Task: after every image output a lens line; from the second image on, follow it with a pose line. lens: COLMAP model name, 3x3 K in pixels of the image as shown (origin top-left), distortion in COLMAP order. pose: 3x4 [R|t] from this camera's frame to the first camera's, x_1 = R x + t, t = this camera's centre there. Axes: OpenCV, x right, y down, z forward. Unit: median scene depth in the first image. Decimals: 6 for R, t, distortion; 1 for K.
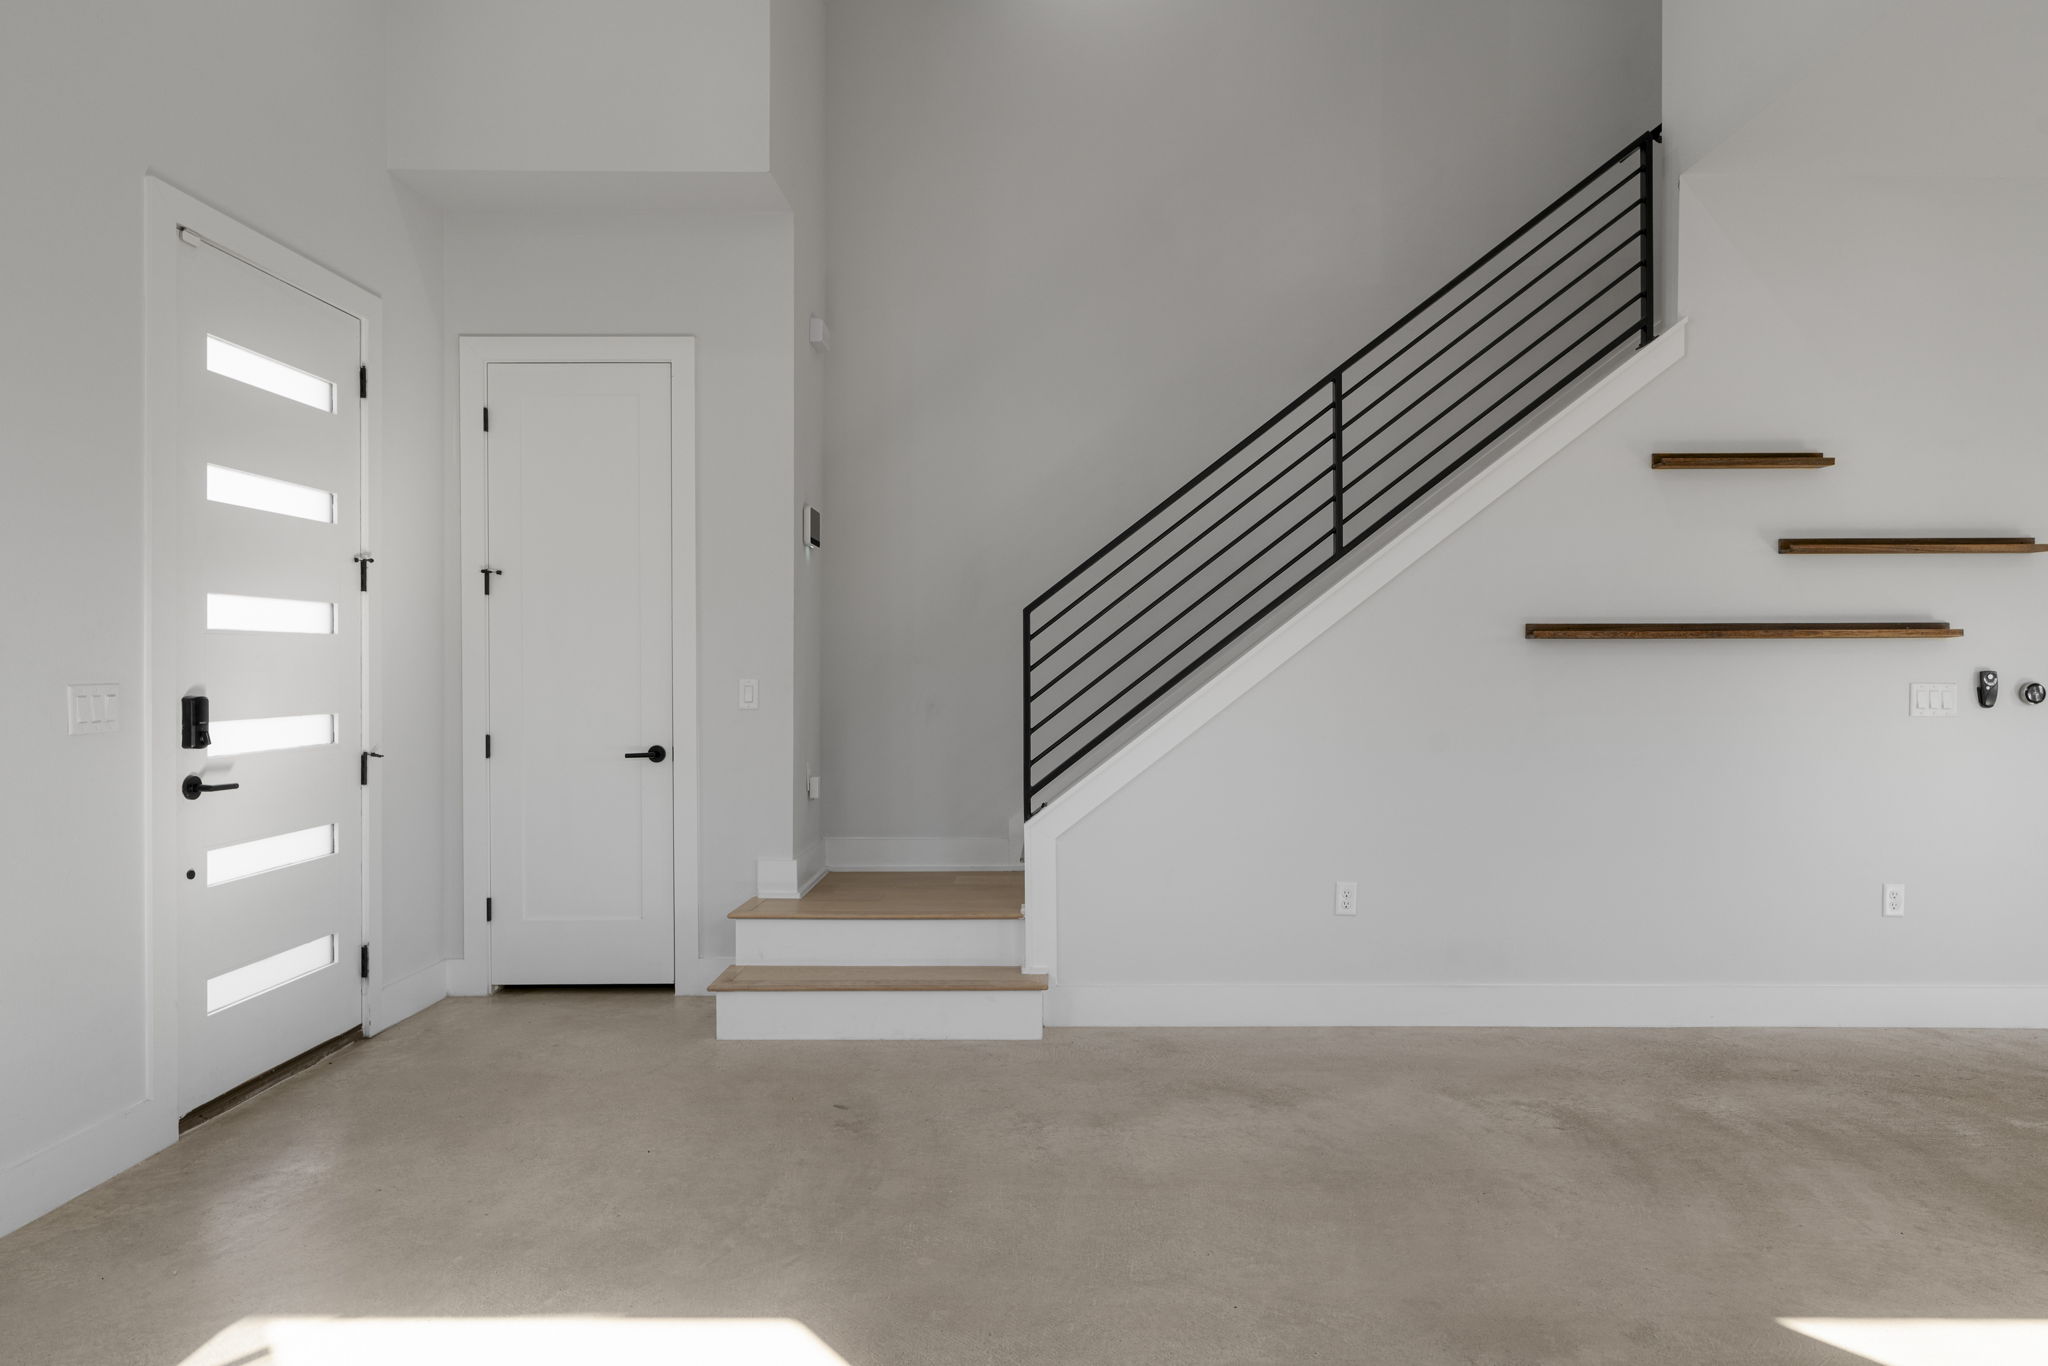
lens RADIAL K [[1209.1, 0, 1024.0], [0, 1209.1, 683.0], [0, 0, 1]] dist [-0.006430, -0.001021]
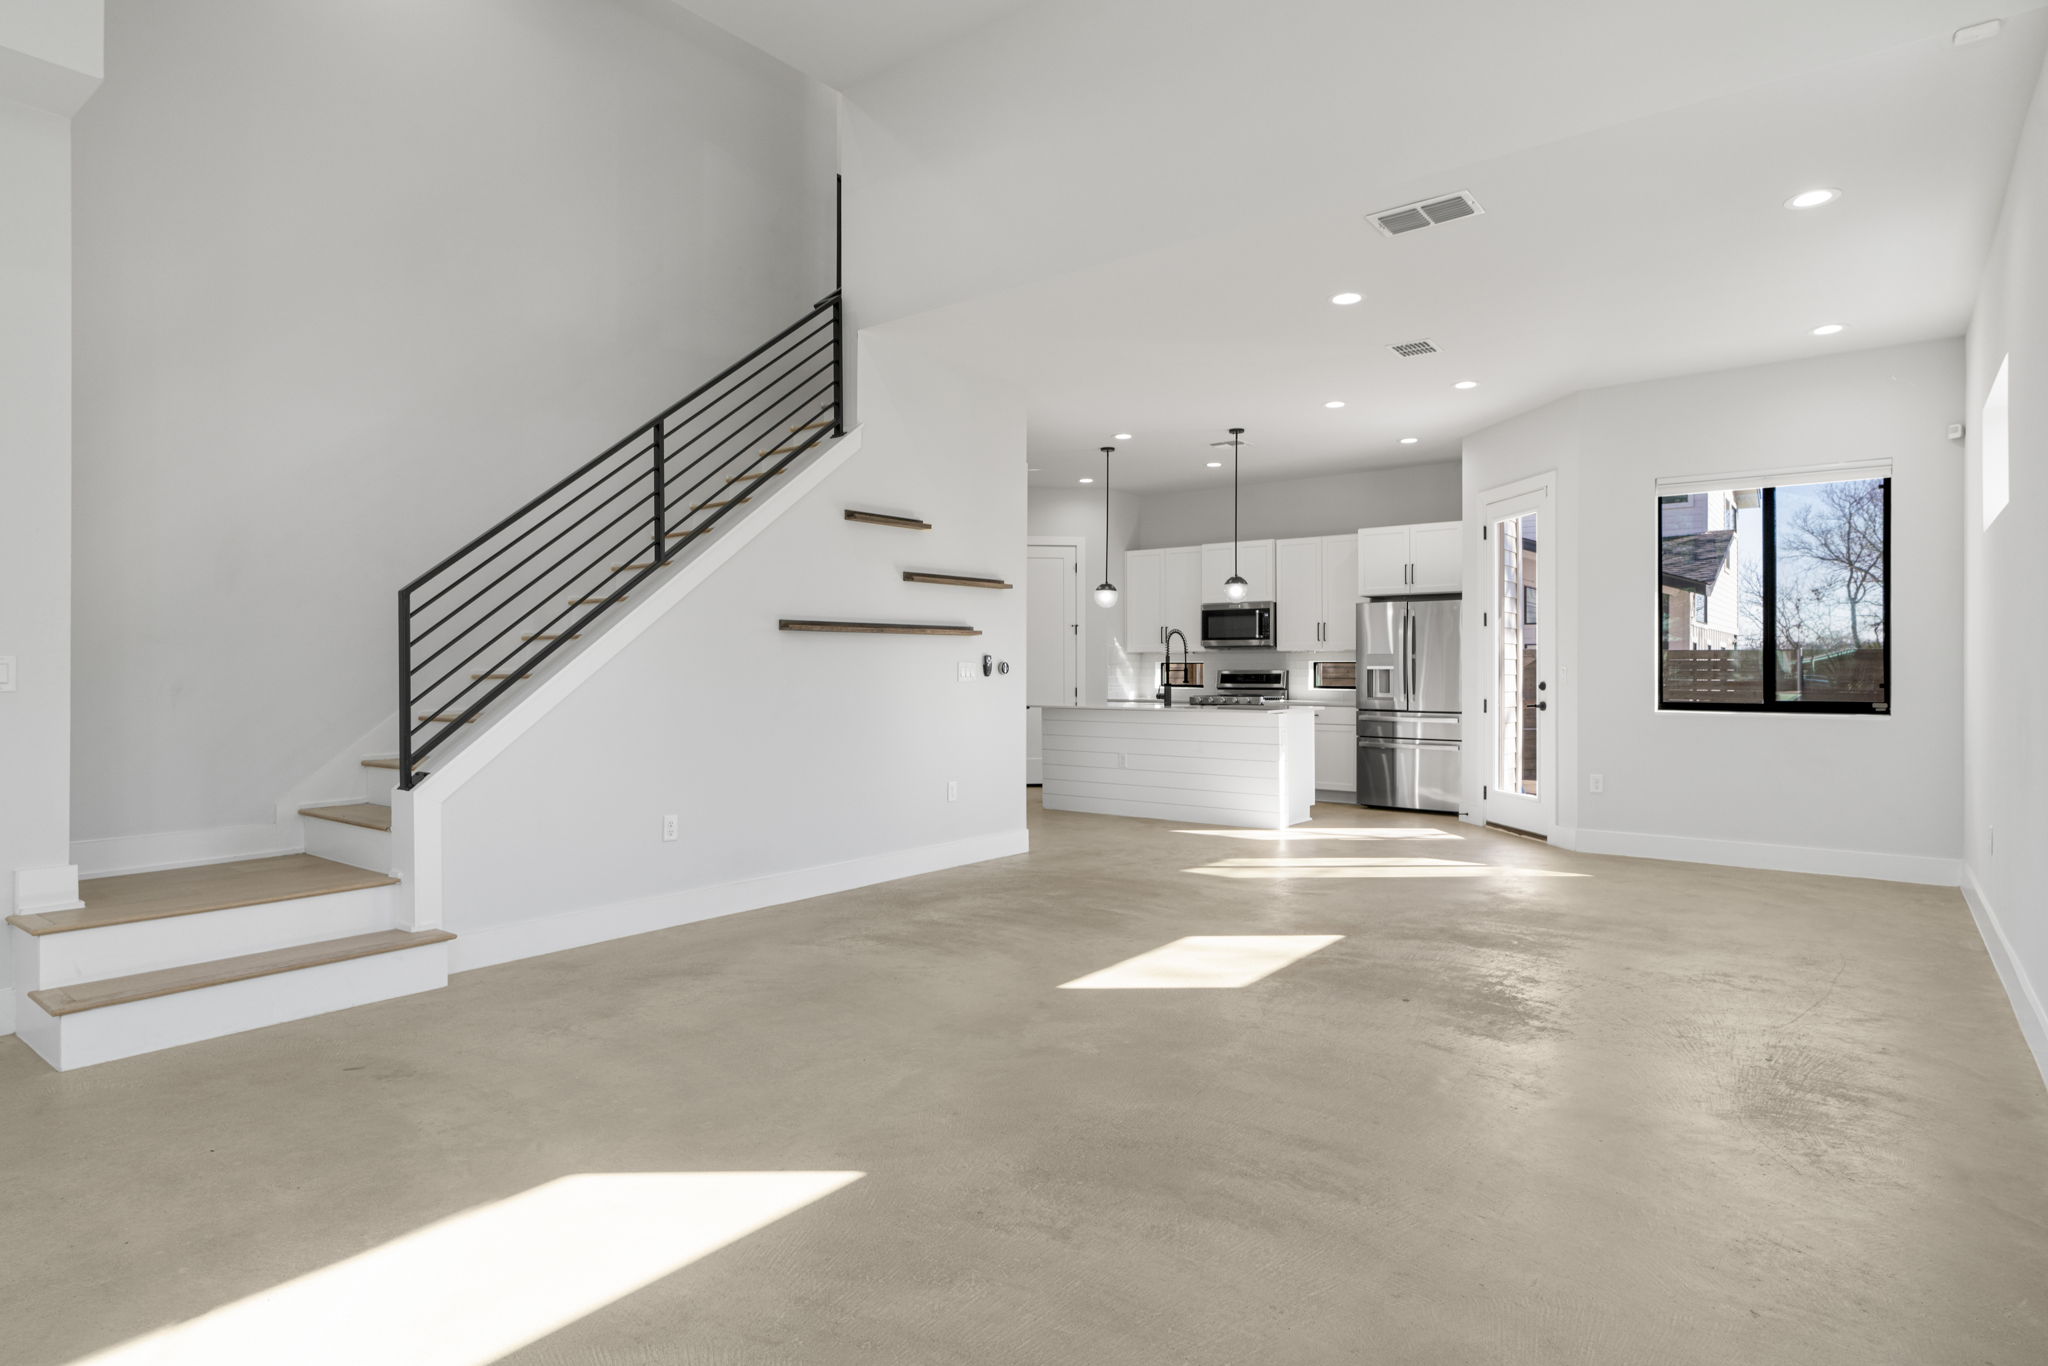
lens RADIAL K [[1107.3, 0, 937.6], [0, 1107.3, 662.4], [0, 0, 1]] dist [-0.002687, -0.000540]
pose [[0.648471, 0.005270, 0.761221, -0.458489], [0.012316, 0.999773, -0.017413, 0.026636], [-0.761139, 0.020667, 0.648259, 0.013722]]
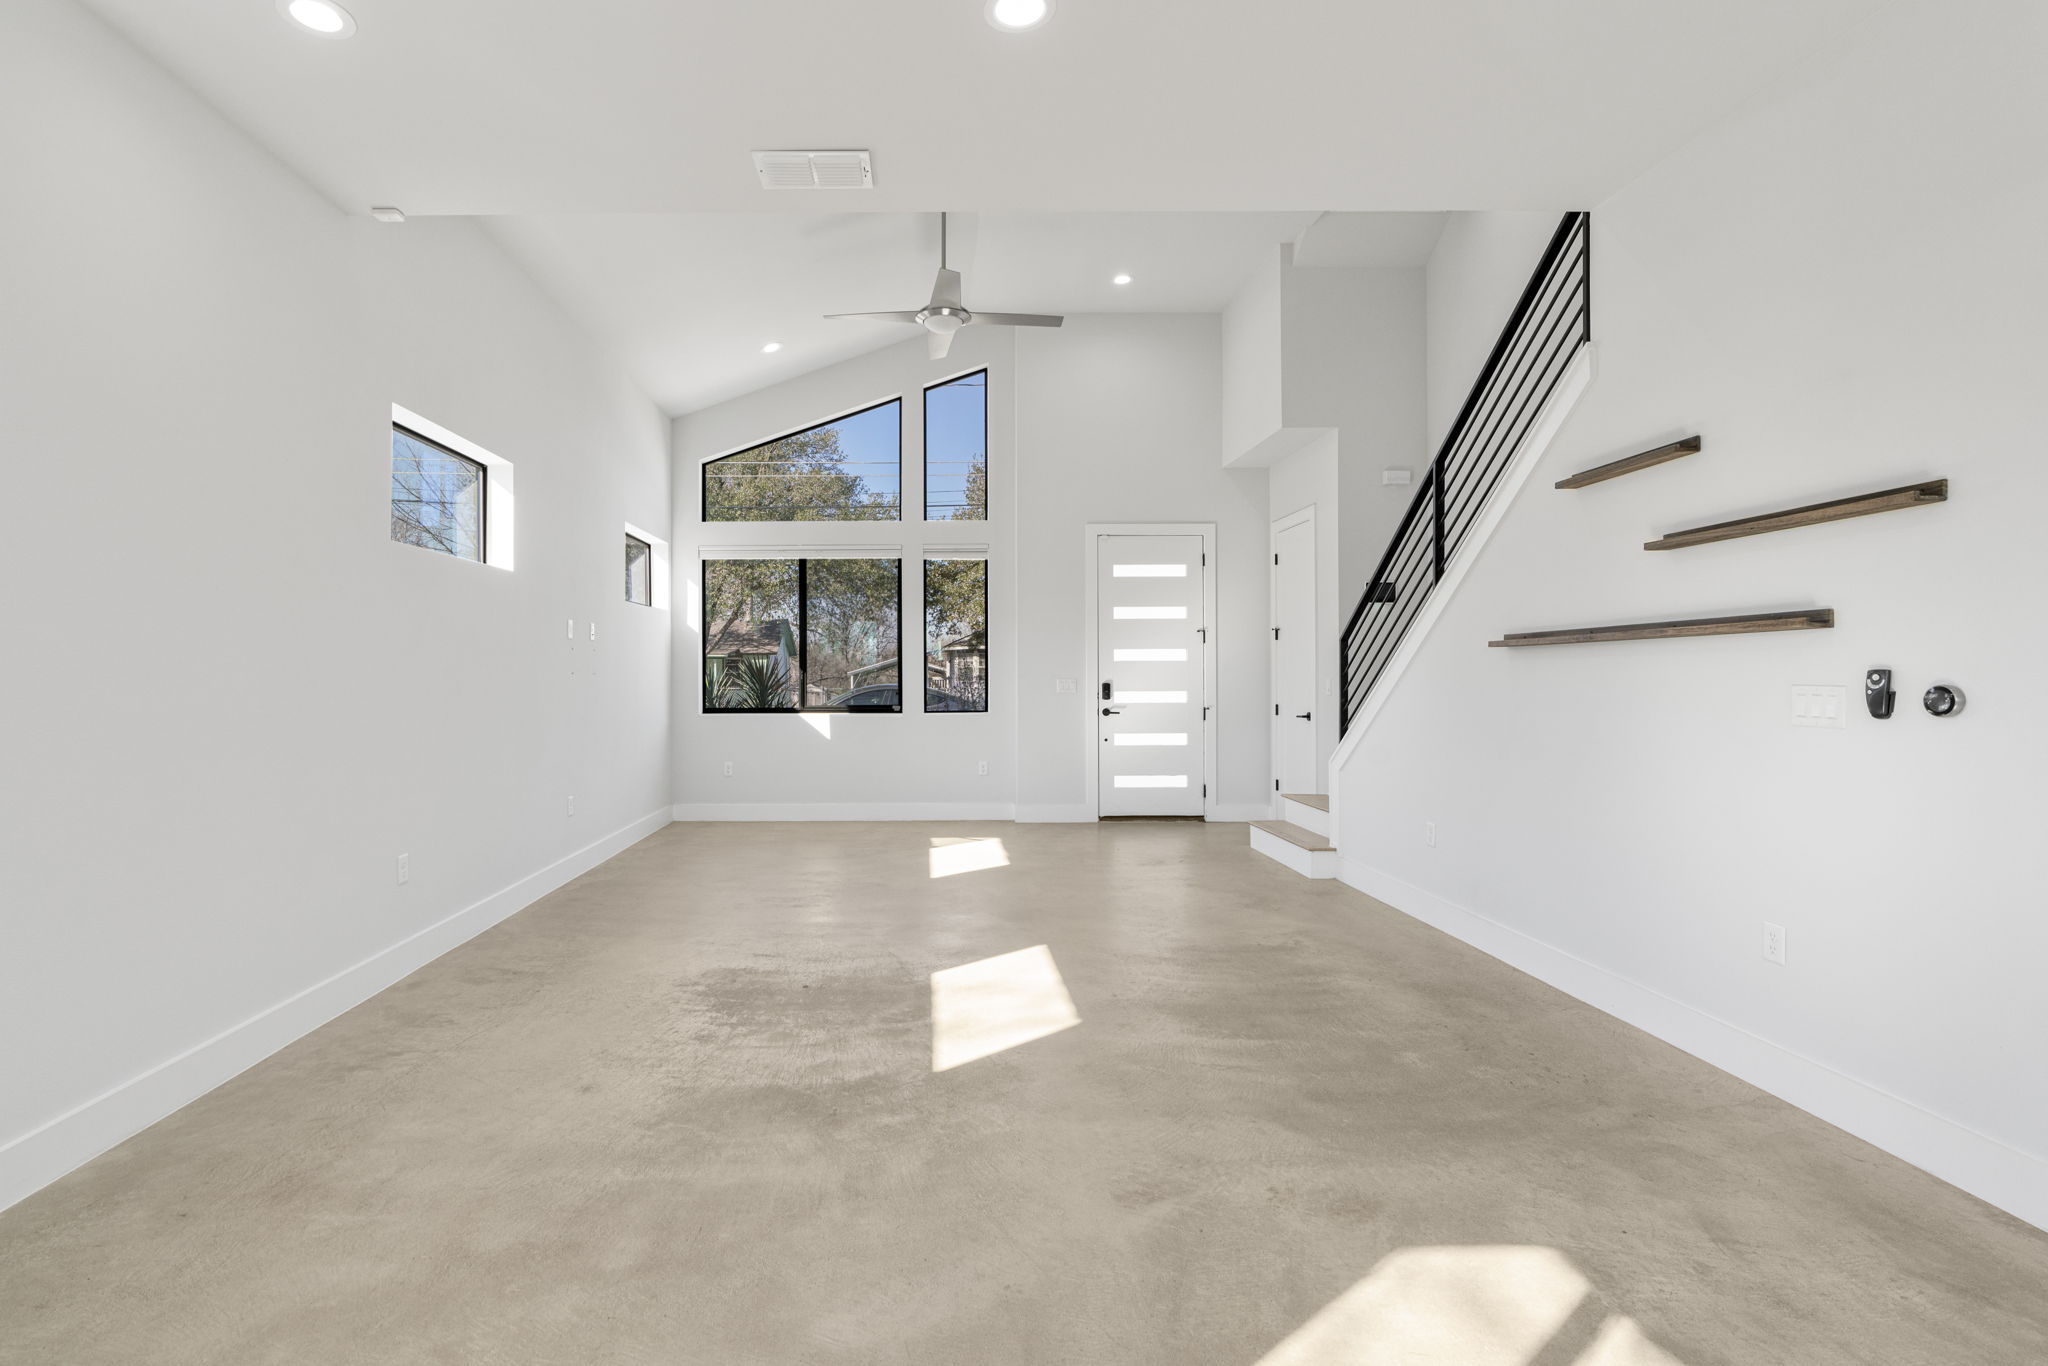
lens RADIAL K [[920.0, 0, 1024.0], [0, 920.0, 683.0], [0, 0, 1]] dist [-0.003527, 0.000019]
pose [[0.119845, 0.006537, -0.992771, 1.274815], [-0.012561, 0.999908, 0.005067, 0.001846], [0.992713, 0.011863, 0.119916, 0.392655]]
